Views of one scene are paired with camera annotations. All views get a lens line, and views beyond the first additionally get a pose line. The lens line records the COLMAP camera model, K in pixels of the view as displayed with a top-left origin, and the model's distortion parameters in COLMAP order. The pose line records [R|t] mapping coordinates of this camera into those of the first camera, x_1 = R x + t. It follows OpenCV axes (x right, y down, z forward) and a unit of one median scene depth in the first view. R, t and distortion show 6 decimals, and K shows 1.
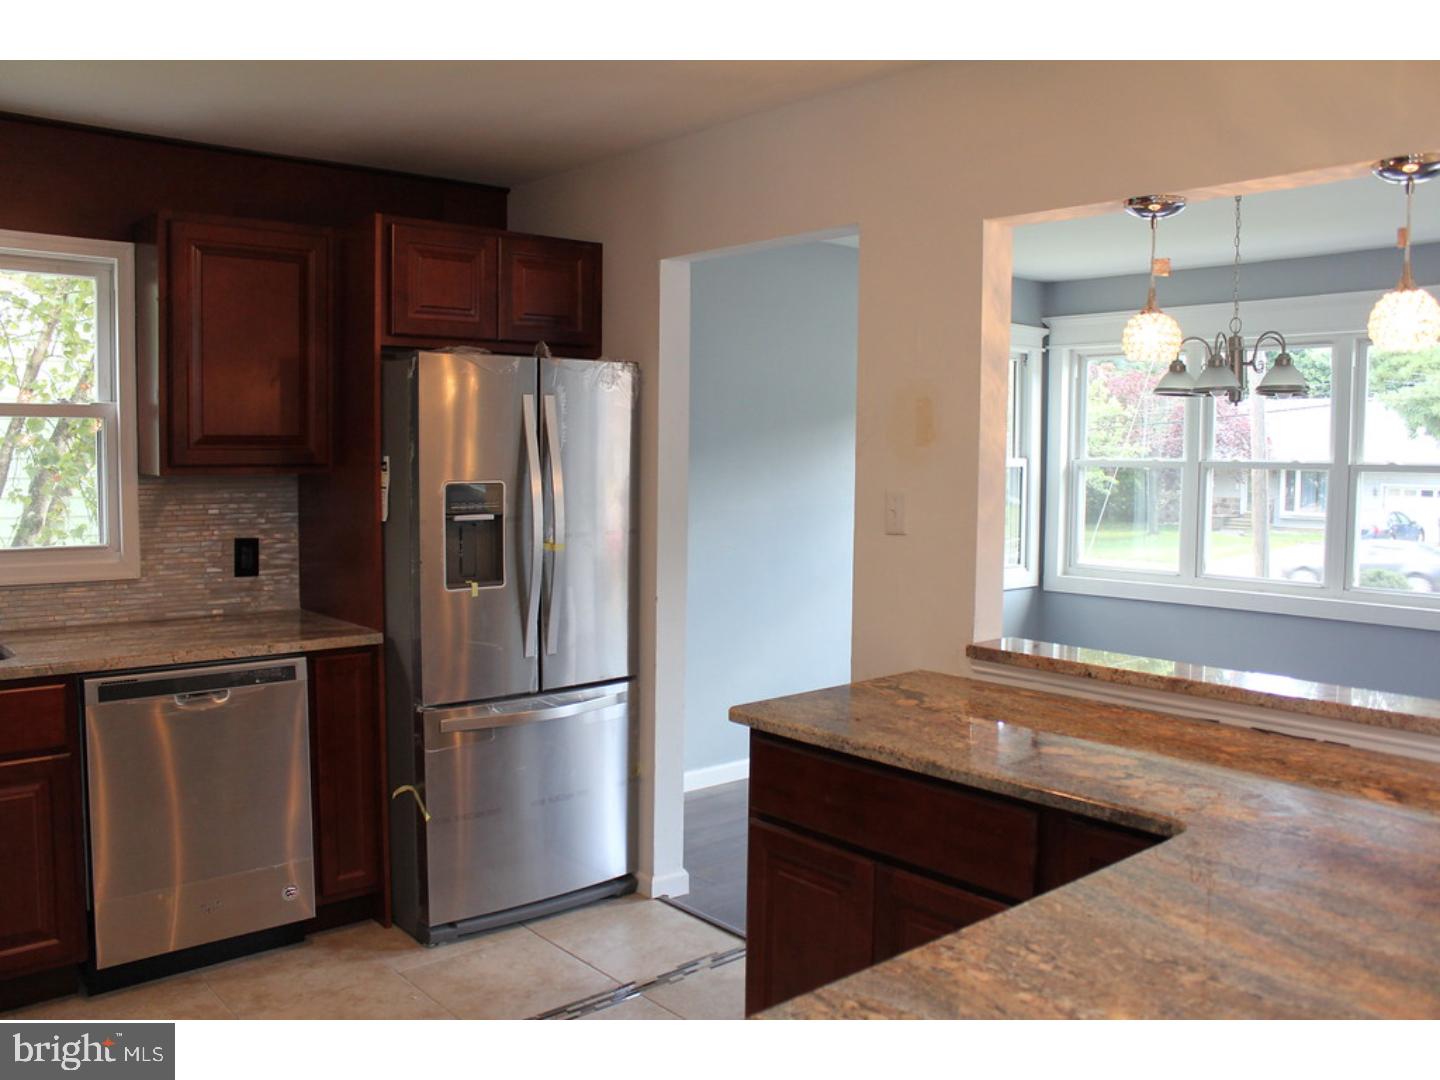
lens RADIAL K [[1193.7, 0, 704.3], [0, 1193.7, 542.1], [0, 0, 1]] dist [-0.150728, 0.118799]
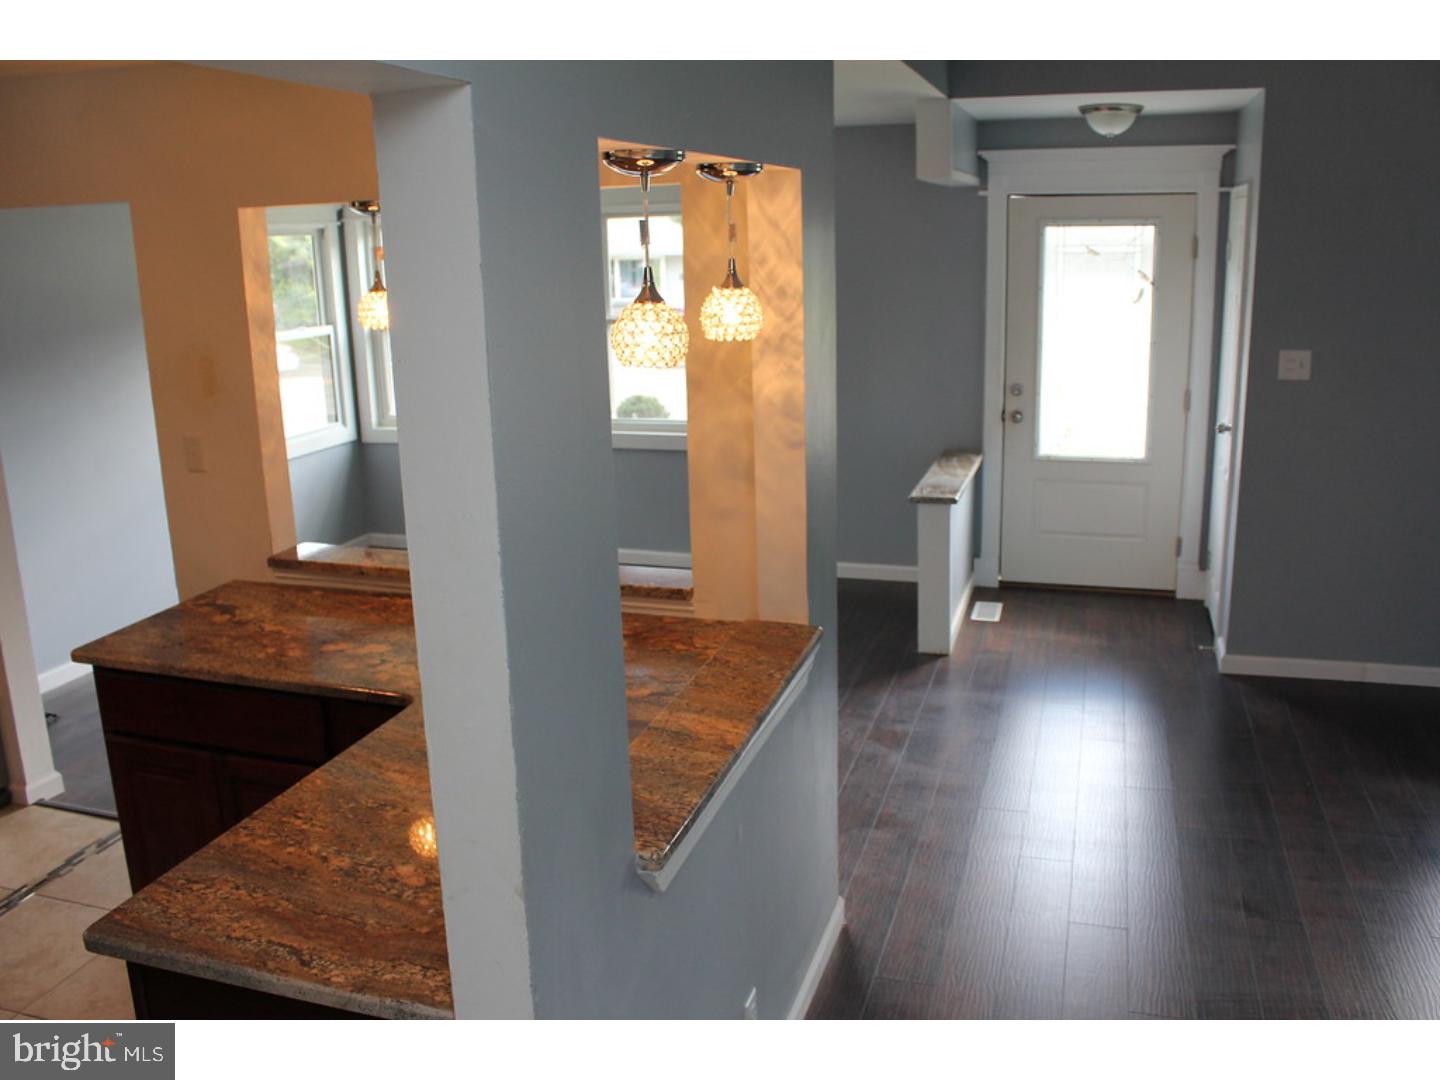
lens RADIAL K [[1195.3, 0, 740.1], [0, 1195.3, 521.0], [0, 0, 1]] dist [-0.180255, 0.134119]
pose [[0.842873, -0.153526, 0.515746, 0.019107], [0.070341, 0.981647, 0.177258, -0.153341], [-0.533495, -0.113128, 0.838204, -0.325730]]
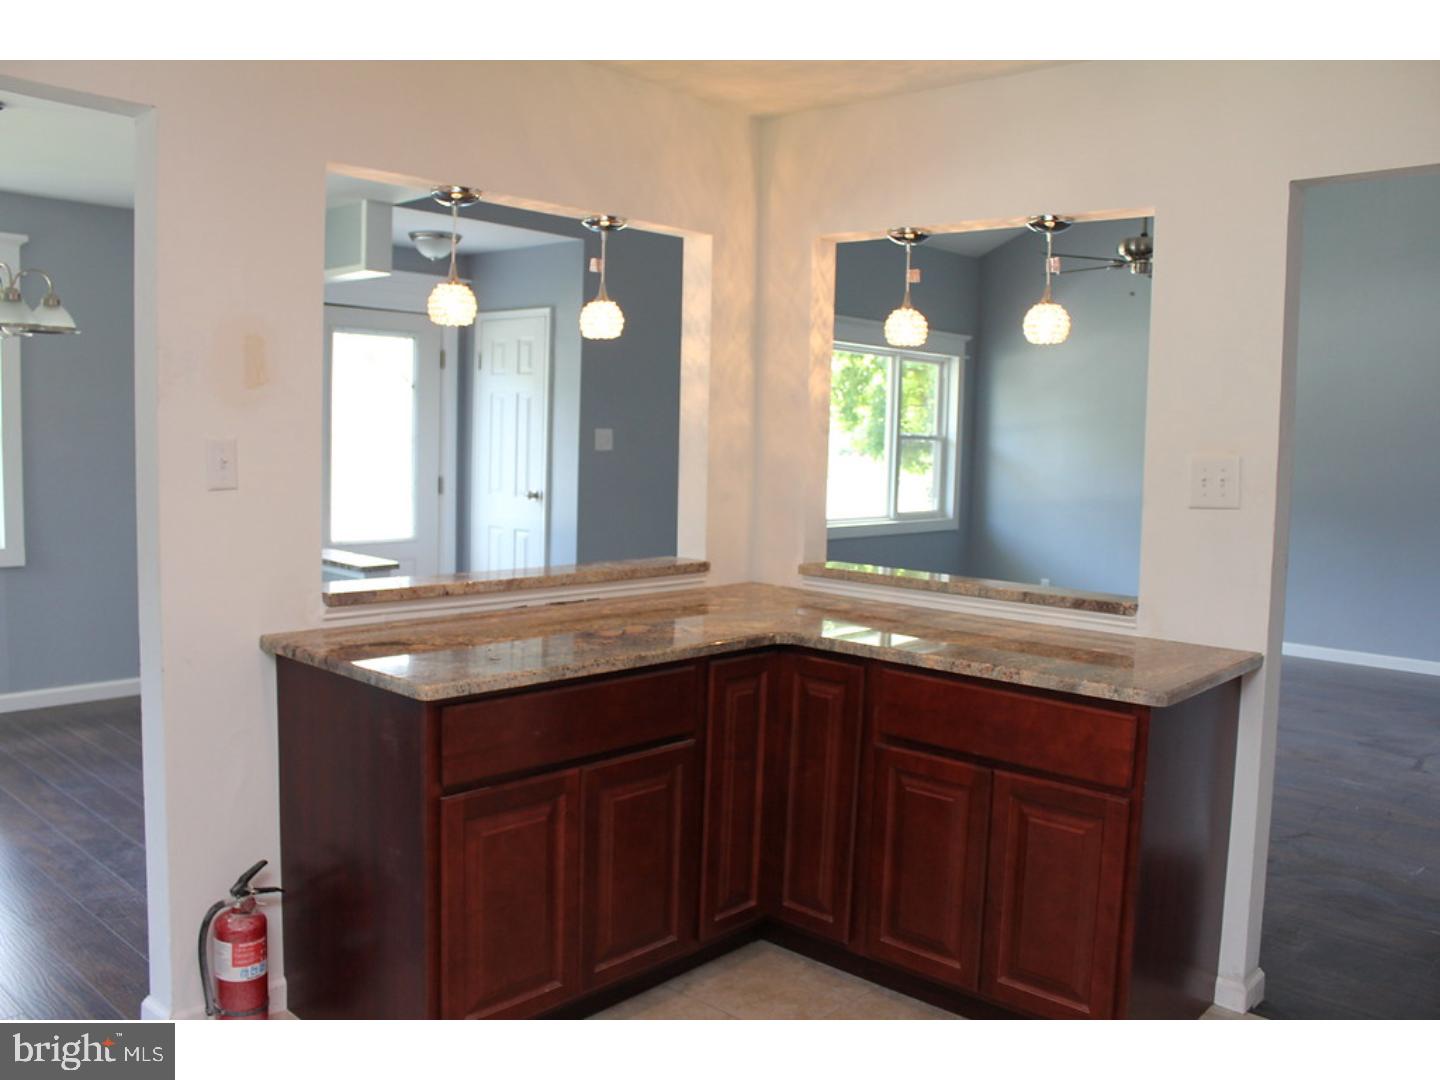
lens RADIAL K [[1193.7, 0, 704.3], [0, 1193.7, 542.1], [0, 0, 1]] dist [-0.150728, 0.118799]
pose [[-0.118858, -0.103532, 0.987499, -0.900057], [0.045125, 0.992958, 0.109536, -0.056965], [-0.991885, 0.057581, -0.113349, 0.927251]]
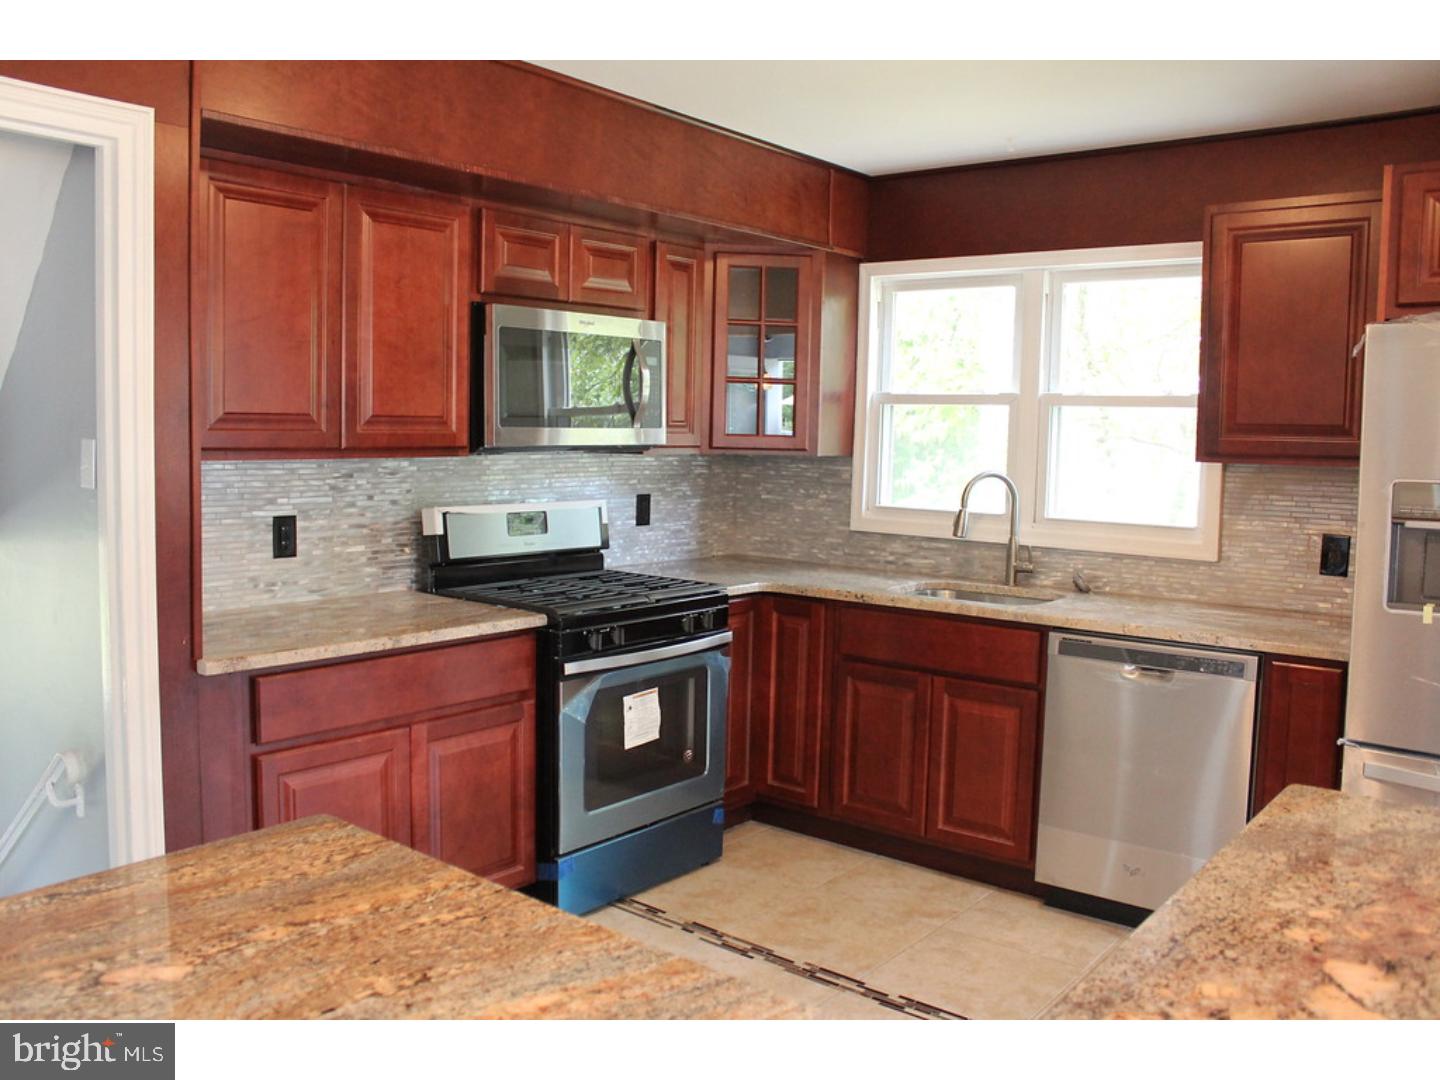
lens RADIAL K [[1193.7, 0, 704.3], [0, 1193.7, 542.1], [0, 0, 1]] dist [-0.150728, 0.118799]
pose [[0.165174, 0.084504, -0.982638, 0.673484], [-0.087748, 0.993631, 0.070700, -0.028670], [0.982353, 0.074547, 0.171537, 0.535300]]
